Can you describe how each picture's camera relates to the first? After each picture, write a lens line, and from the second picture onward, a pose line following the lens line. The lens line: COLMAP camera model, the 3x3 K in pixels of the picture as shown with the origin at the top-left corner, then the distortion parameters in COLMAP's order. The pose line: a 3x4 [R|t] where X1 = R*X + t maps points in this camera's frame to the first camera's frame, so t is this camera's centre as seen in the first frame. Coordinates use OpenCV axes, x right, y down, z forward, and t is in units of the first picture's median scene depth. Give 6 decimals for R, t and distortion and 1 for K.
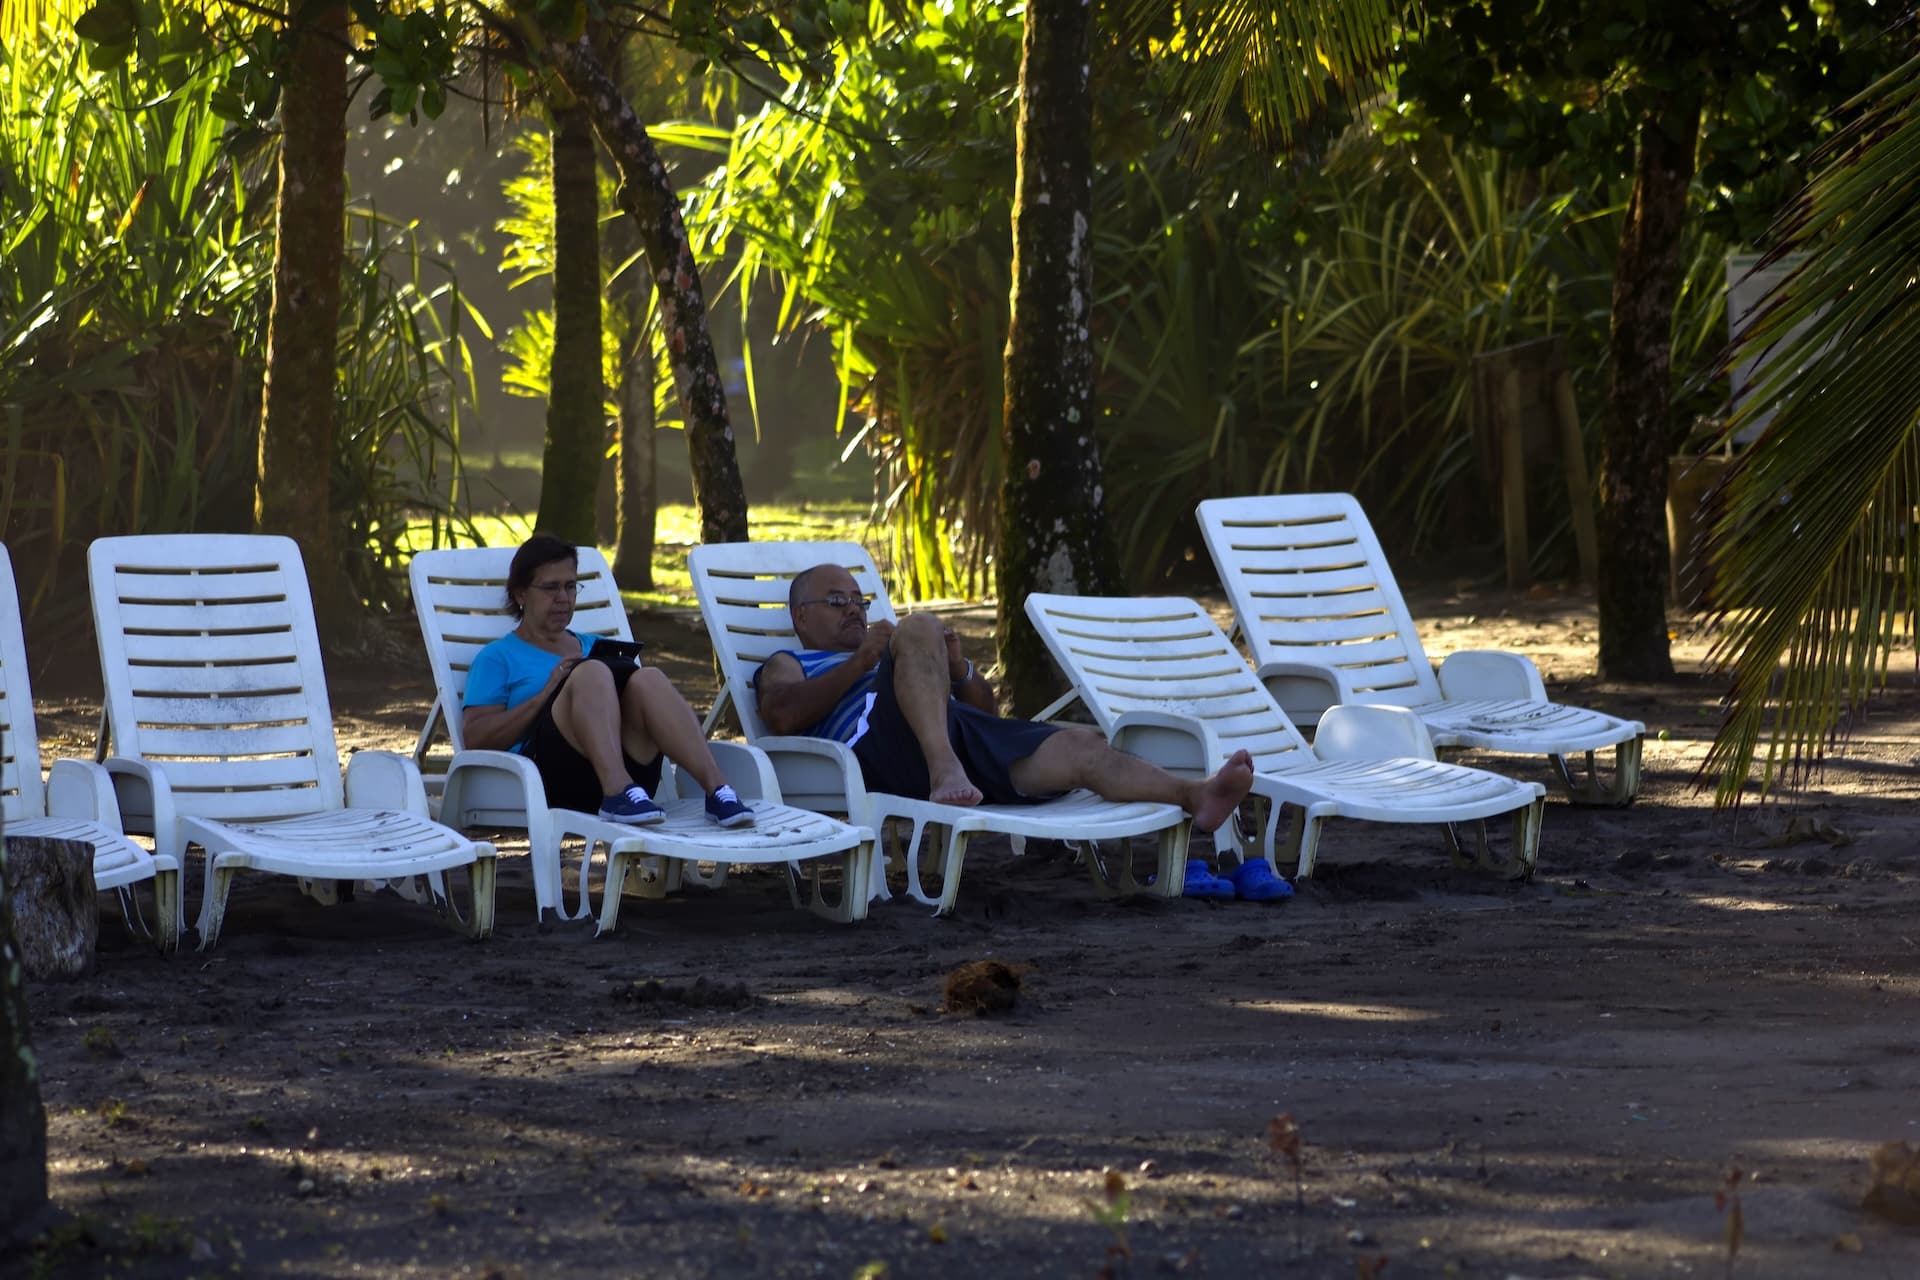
lens RADIAL K [[9683.8, 0, 959.6], [0, 9683.8, 646.7], [0, 0, 1]] dist [0.567354, 0.000000]
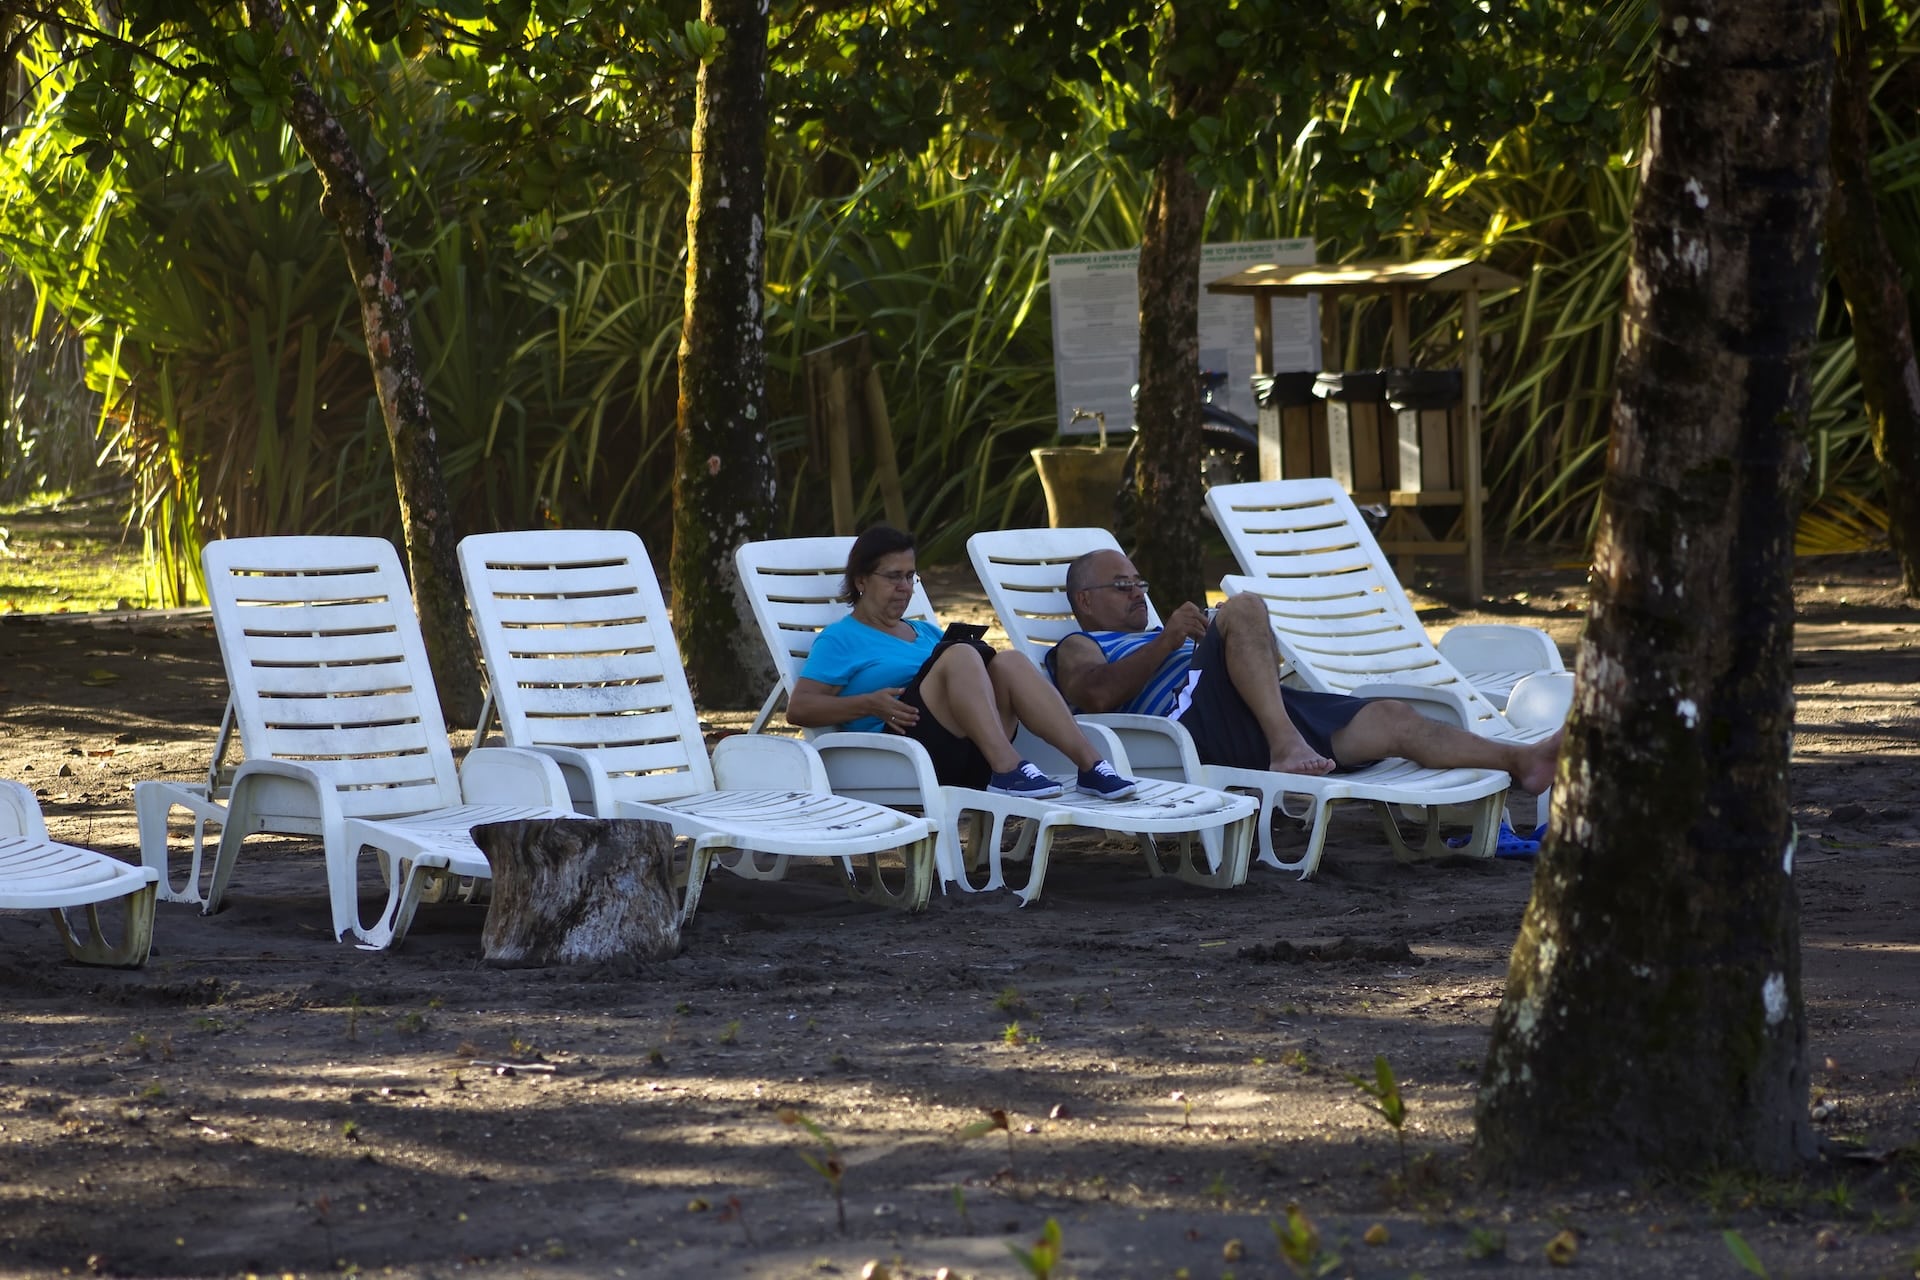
lens RADIAL K [[9683.8, 0, 960.4], [0, 9683.8, 636.8], [0, 0, 1]] dist [0.567354, 0.000000]
pose [[0.979981, -0.019709, 0.198113, -0.172968], [0.020078, 0.999798, 0.000148, 0.000342], [-0.198076, 0.003832, 0.980179, -0.016215]]
